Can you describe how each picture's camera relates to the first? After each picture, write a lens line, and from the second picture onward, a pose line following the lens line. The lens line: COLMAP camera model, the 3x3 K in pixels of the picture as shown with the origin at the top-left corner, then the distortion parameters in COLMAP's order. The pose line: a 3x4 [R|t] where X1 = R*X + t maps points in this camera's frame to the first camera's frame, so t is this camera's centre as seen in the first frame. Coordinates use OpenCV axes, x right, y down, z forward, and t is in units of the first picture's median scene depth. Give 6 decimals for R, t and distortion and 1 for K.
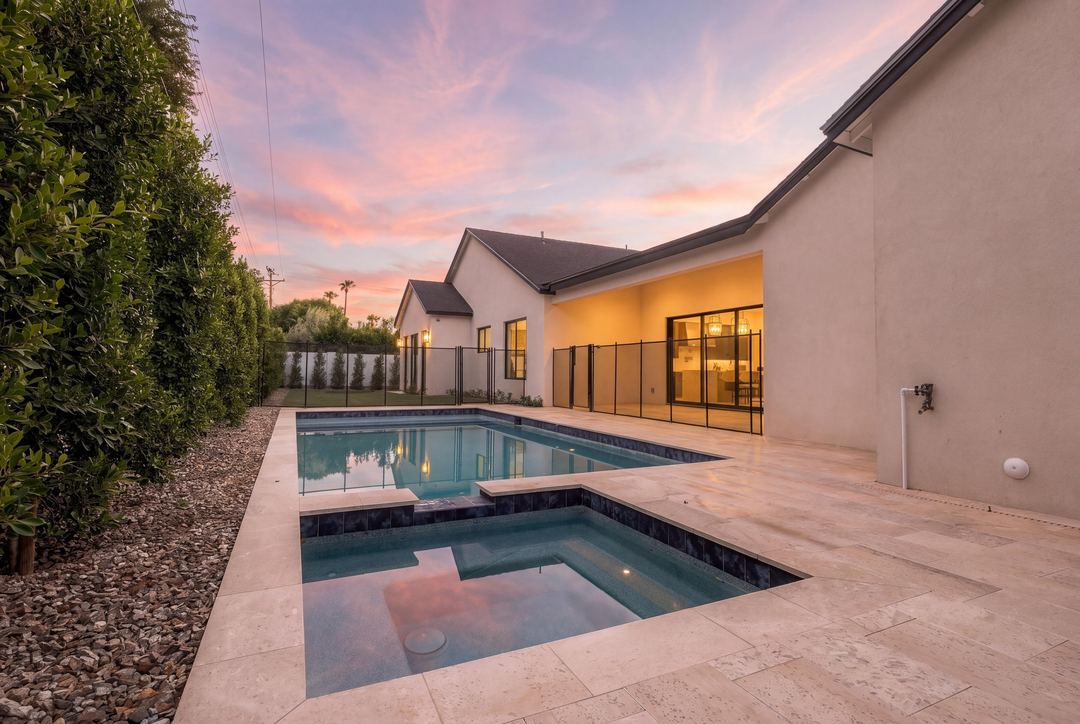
lens RADIAL K [[526.9, 0, 513.9], [0, 526.9, 350.0], [0, 0, 1]] dist [0.003808, 0.000500]
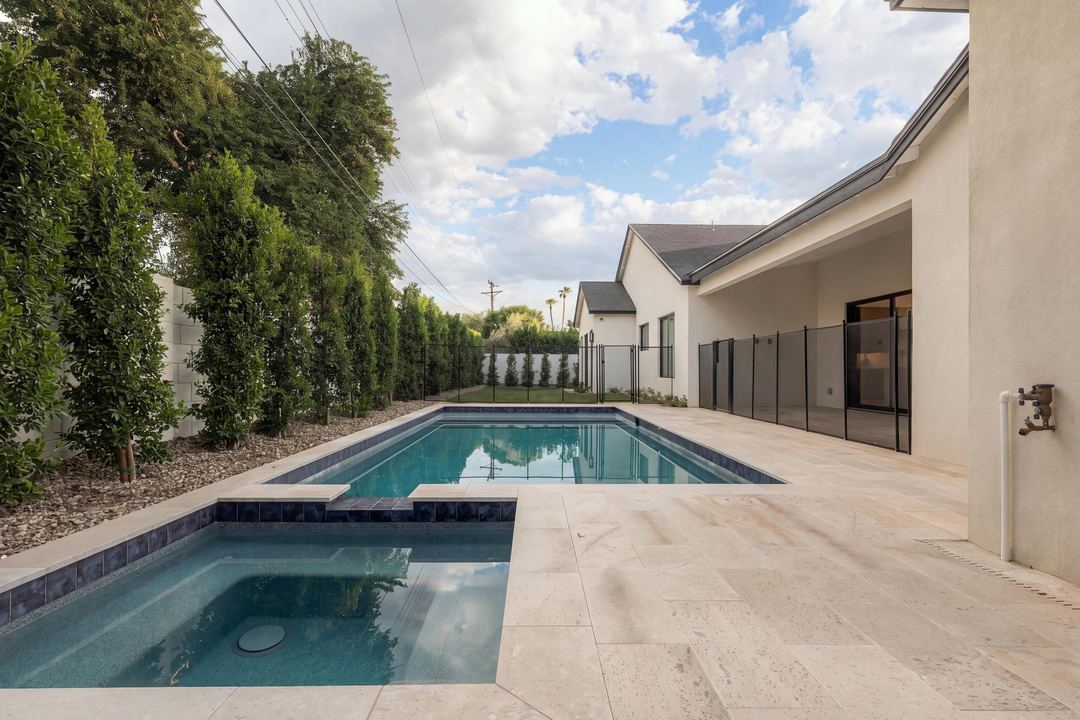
lens RADIAL K [[498.7, 0, 540.0], [0, 498.7, 360.0], [0, 0, 1]] dist [0.002396, 0.000358]
pose [[0.909210, -0.012864, -0.416139, 0.143947], [0.021001, 0.999667, 0.014981, 0.004868], [0.415808, -0.022360, 0.909178, 0.078471]]
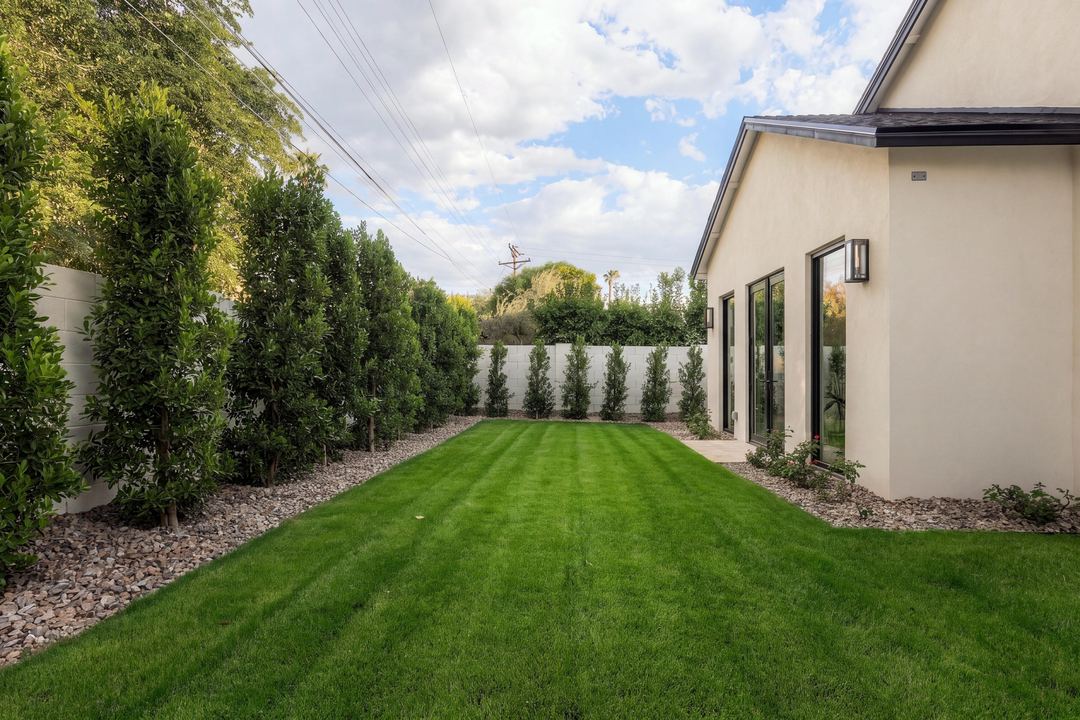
lens RADIAL K [[498.7, 0, 540.0], [0, 498.7, 360.0], [0, 0, 1]] dist [0.002396, 0.000358]
pose [[0.897866, -0.011879, -0.440108, -0.185376], [0.020510, 0.999679, 0.014859, 0.014898], [0.439790, -0.022368, 0.897822, 0.666080]]
